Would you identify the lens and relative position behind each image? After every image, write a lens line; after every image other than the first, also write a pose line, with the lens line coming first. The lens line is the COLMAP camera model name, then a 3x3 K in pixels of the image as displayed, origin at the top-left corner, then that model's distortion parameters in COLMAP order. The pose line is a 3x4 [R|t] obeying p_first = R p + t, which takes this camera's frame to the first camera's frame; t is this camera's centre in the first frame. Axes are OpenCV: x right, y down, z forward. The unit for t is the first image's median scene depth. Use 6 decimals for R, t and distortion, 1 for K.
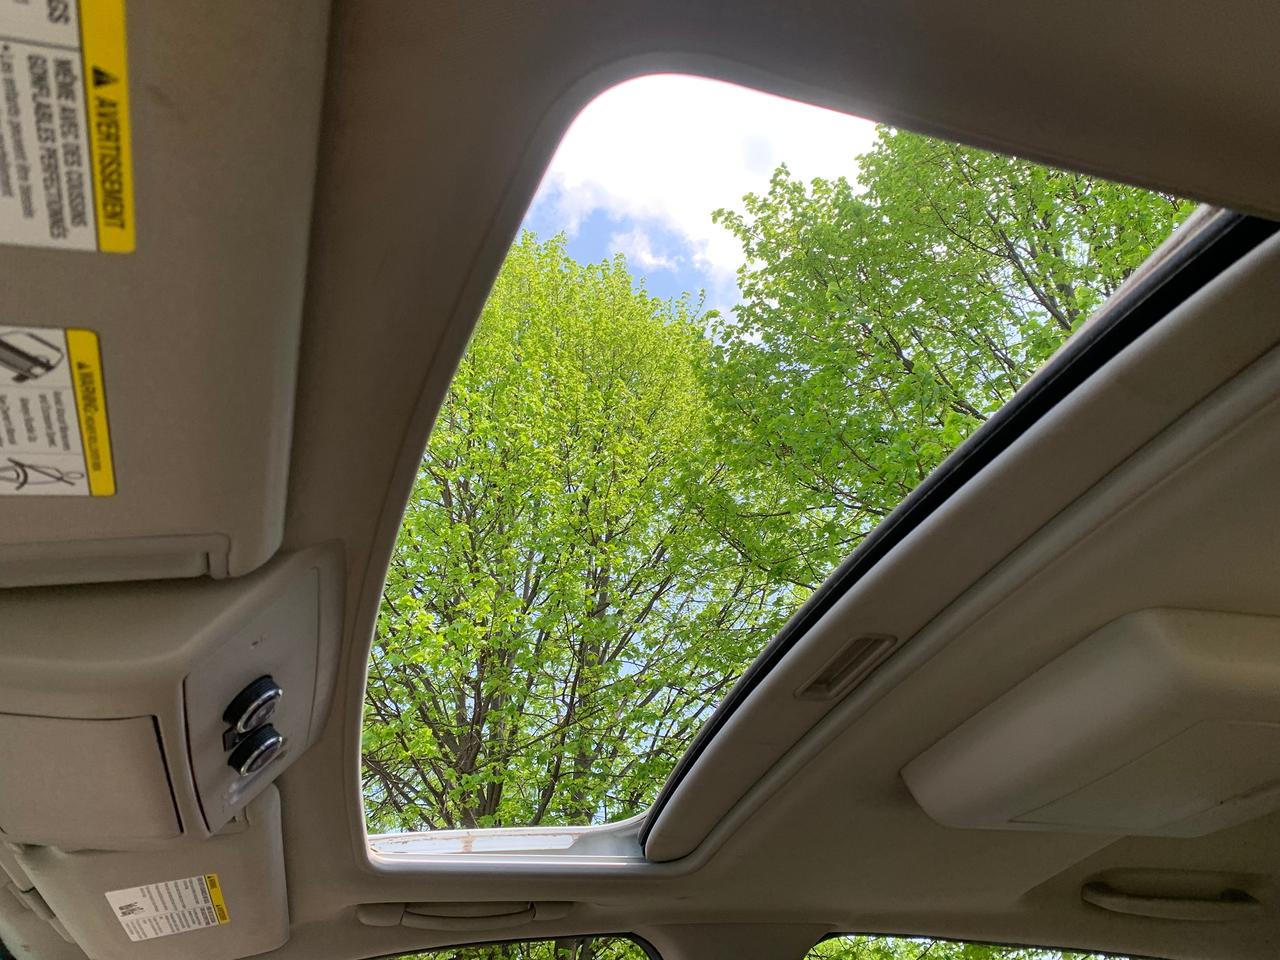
lens RADIAL K [[973.9, 0, 640.0], [0, 973.9, 480.0], [0, 0, 1]] dist [0.008410, -0.000566]
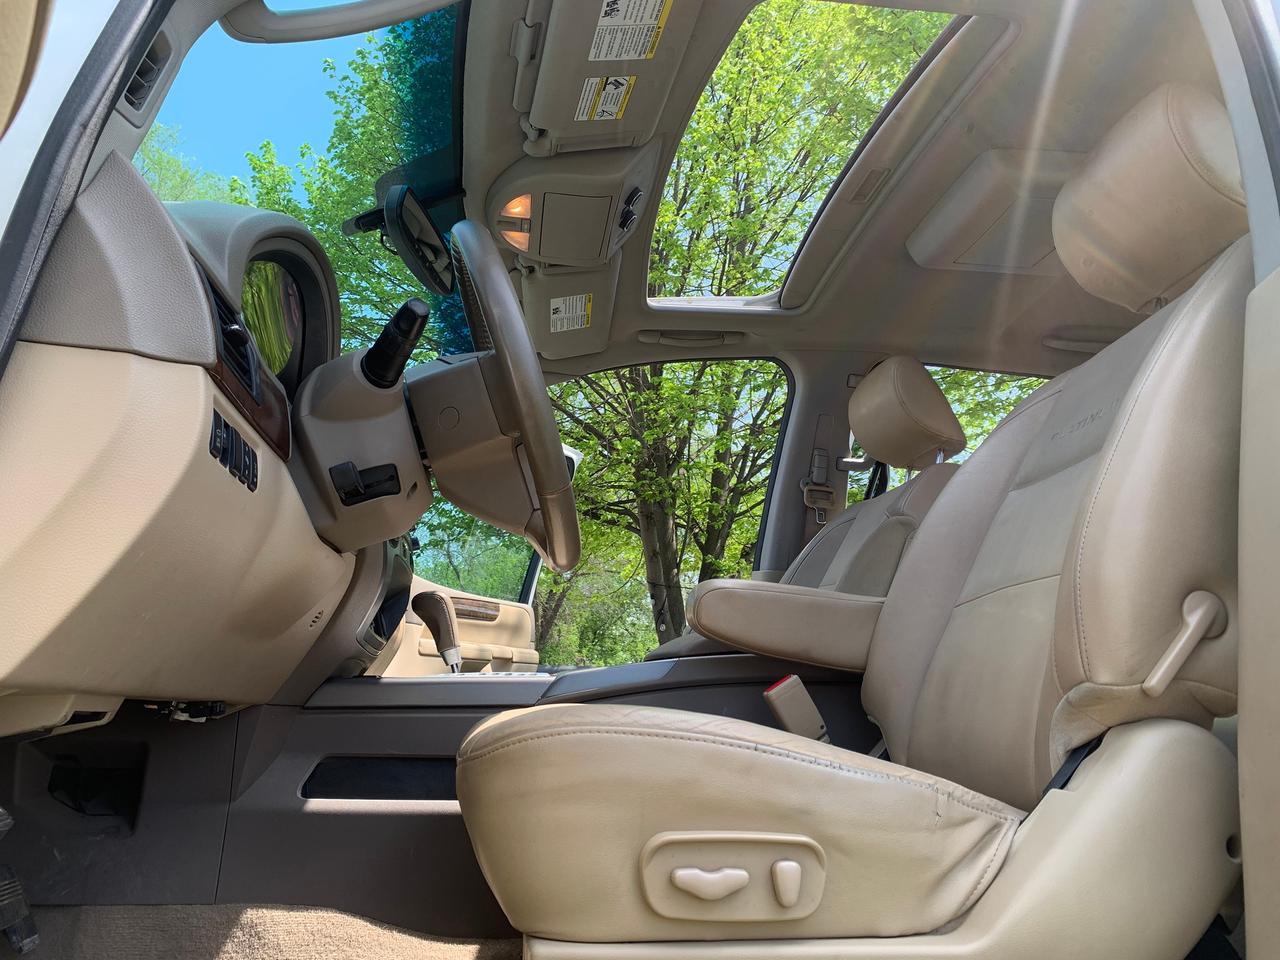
lens RADIAL K [[973.9, 0, 640.0], [0, 973.9, 480.0], [0, 0, 1]] dist [0.008410, -0.000566]
pose [[0.989257, -0.011808, -0.145708, 0.001618], [0.065642, 0.926476, 0.370585, -0.005605], [0.130619, -0.376169, 0.917298, -0.189631]]
